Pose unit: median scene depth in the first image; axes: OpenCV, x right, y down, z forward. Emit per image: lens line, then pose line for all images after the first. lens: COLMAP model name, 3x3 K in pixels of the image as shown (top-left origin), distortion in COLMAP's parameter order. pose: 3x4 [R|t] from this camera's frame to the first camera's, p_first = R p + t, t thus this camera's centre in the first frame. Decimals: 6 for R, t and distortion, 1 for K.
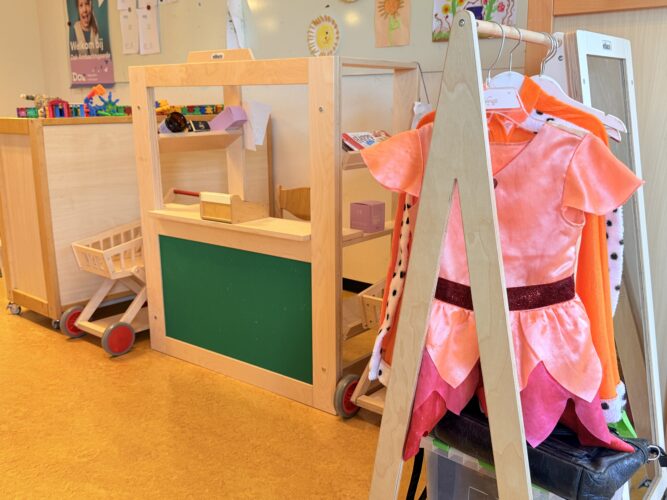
lens RADIAL K [[674.8, 0, 336.0], [0, 674.8, 256.5], [0, 0, 1]] dist [0.026305, 0.000000]
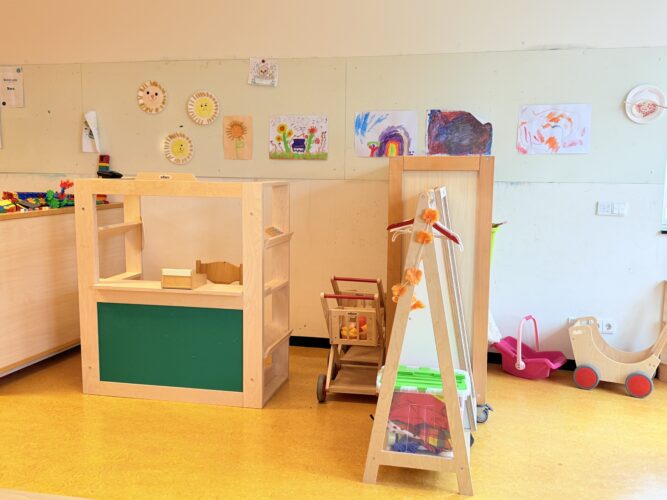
lens RADIAL K [[674.8, 0, 331.2], [0, 674.8, 247.5], [0, 0, 1]] dist [0.026305, 0.000000]
pose [[0.887830, -0.049660, 0.457484, -0.462354], [0.089500, 0.993810, -0.065812, -0.011046], [-0.451384, 0.099375, 0.886779, -0.395728]]
